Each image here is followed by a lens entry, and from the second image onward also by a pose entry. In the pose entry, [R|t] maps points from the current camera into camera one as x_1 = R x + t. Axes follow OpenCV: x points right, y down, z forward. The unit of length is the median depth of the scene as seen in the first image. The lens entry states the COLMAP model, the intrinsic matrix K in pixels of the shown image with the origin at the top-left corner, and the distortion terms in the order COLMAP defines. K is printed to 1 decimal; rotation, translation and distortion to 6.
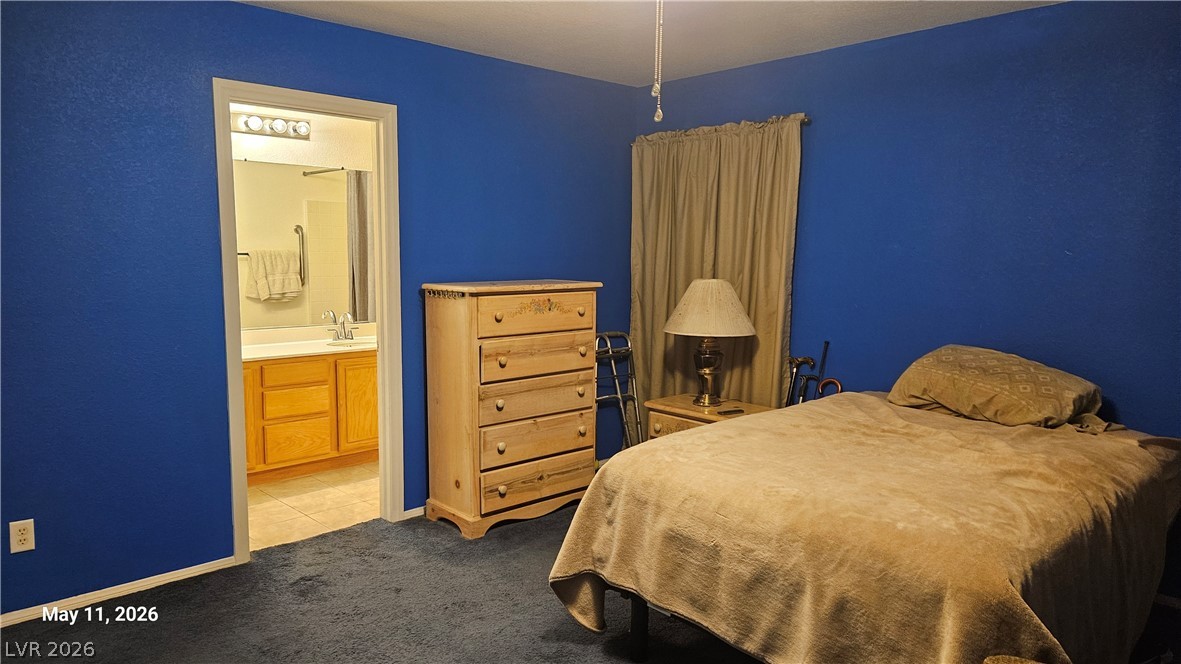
lens RADIAL K [[789.4, 0, 582.8], [0, 789.4, 347.7], [0, 0, 1]] dist [0.086106, -0.089155]
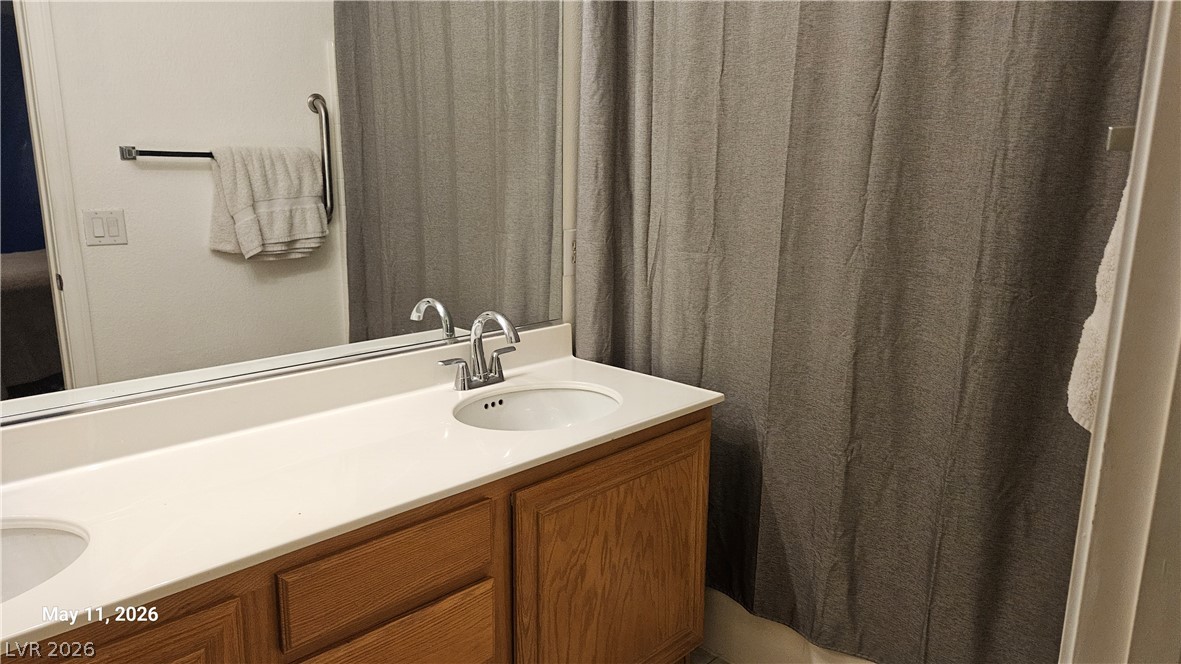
lens RADIAL K [[789.4, 0, 582.8], [0, 789.4, 347.7], [0, 0, 1]] dist [0.086106, -0.089155]
pose [[0.999652, -0.004596, 0.025966, -0.218487], [0.001992, 0.995043, 0.099421, -0.052886], [-0.026295, -0.099335, 0.994707, 0.526723]]
